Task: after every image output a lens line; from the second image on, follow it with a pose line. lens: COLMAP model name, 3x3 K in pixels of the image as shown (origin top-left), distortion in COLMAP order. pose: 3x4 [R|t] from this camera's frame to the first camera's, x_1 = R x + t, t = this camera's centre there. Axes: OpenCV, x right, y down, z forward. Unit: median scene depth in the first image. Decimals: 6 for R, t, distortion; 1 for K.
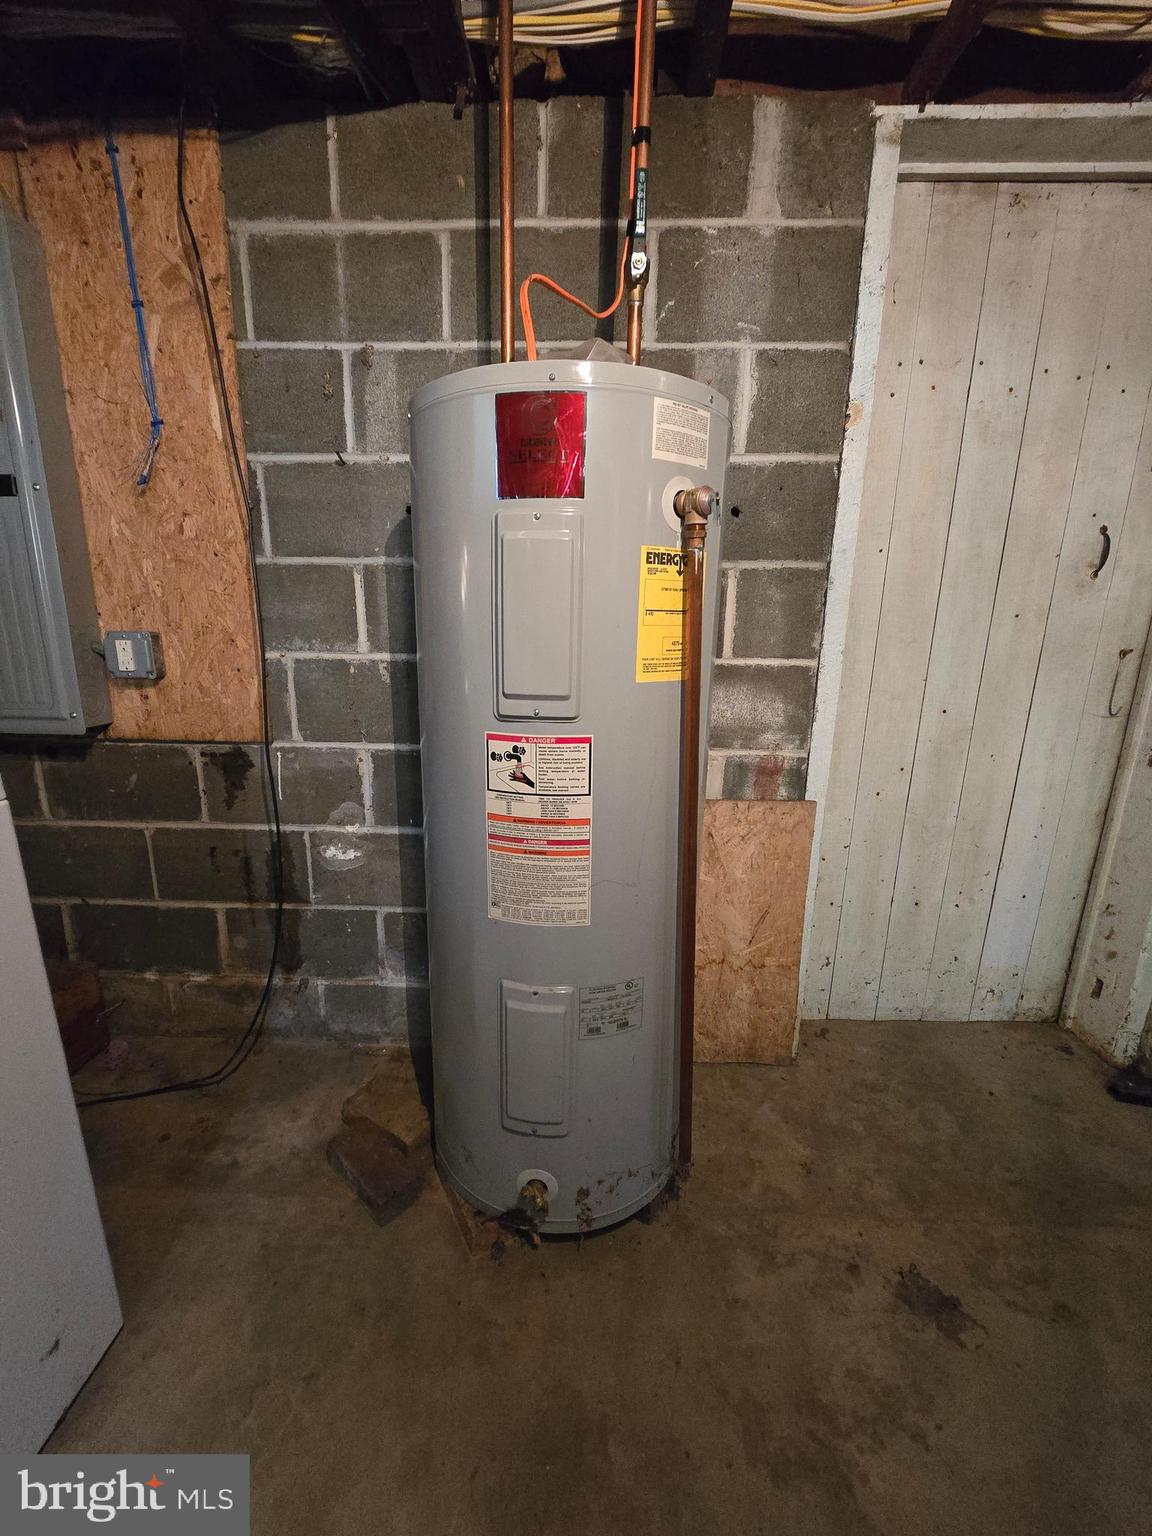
lens RADIAL K [[630.2, 0, 569.6], [0, 630.2, 764.7], [0, 0, 1]] dist [-0.003269, 0.000724]
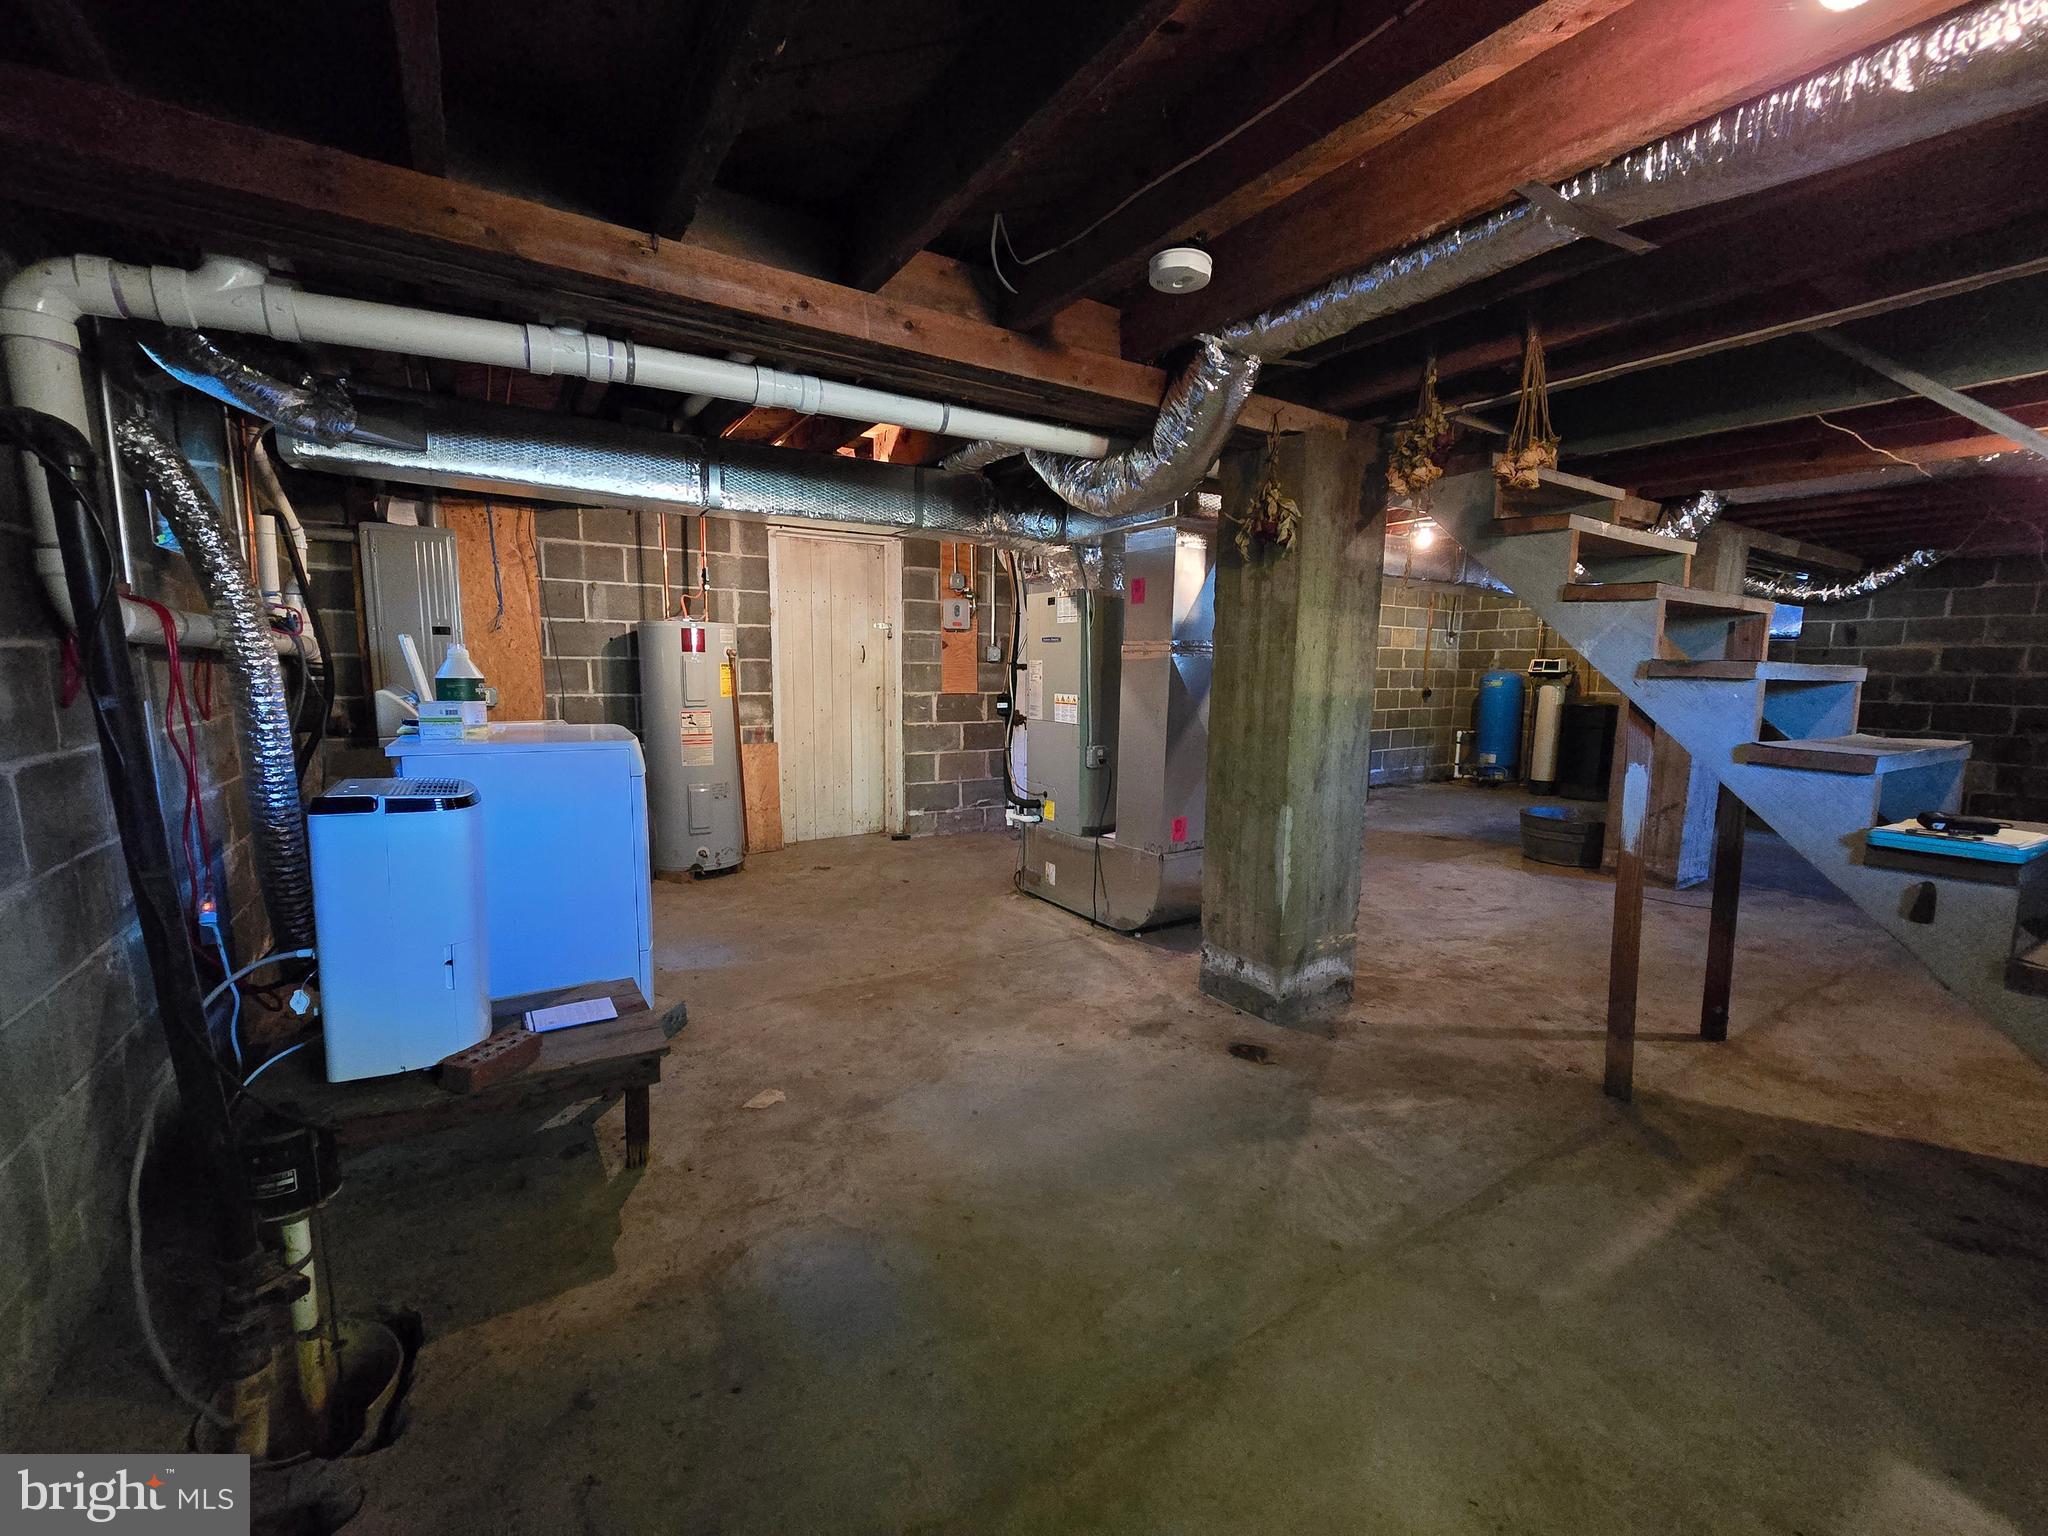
lens RADIAL K [[840.2, 0, 1027.9], [0, 840.2, 783.7], [0, 0, 1]] dist [-0.003269, 0.000724]
pose [[0.815505, -0.085474, 0.572403, -0.820963], [0.132702, 0.990300, -0.041184, 0.521365], [-0.563331, 0.109545, 0.818937, -2.562060]]
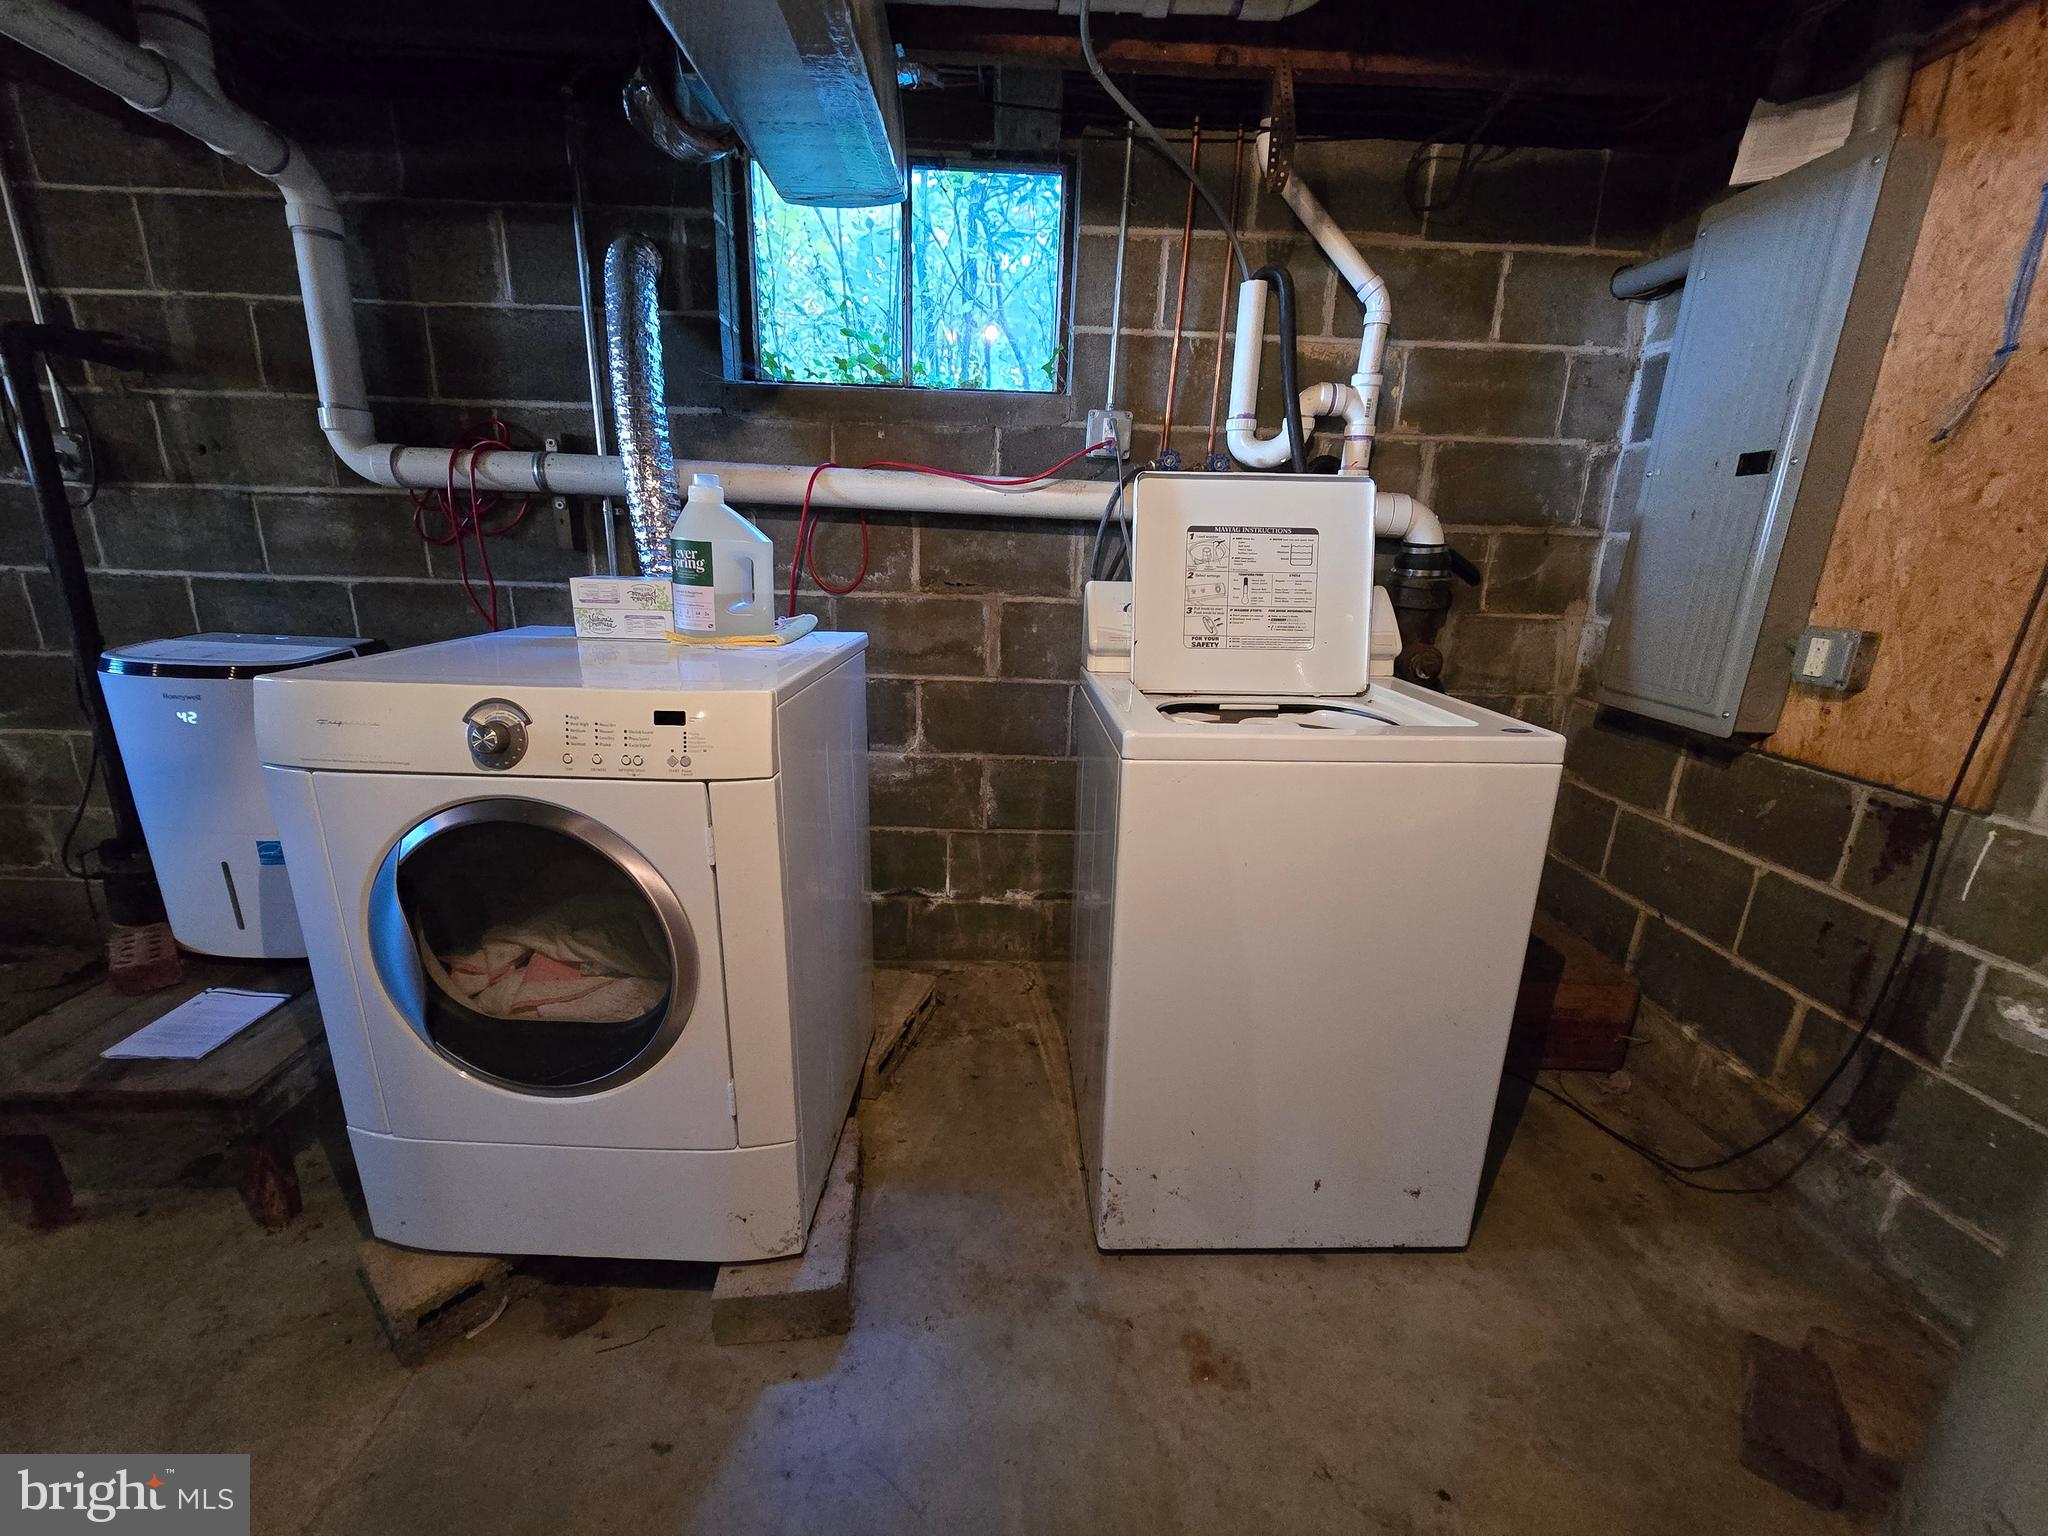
lens RADIAL K [[840.2, 0, 1025.7], [0, 840.2, 774.3], [0, 0, 1]] dist [-0.003269, 0.000724]
pose [[0.072773, 0.258733, -0.963204, 0.278780], [-0.262981, 0.936564, 0.231708, -0.012835], [0.962053, 0.236442, 0.136198, -0.087035]]
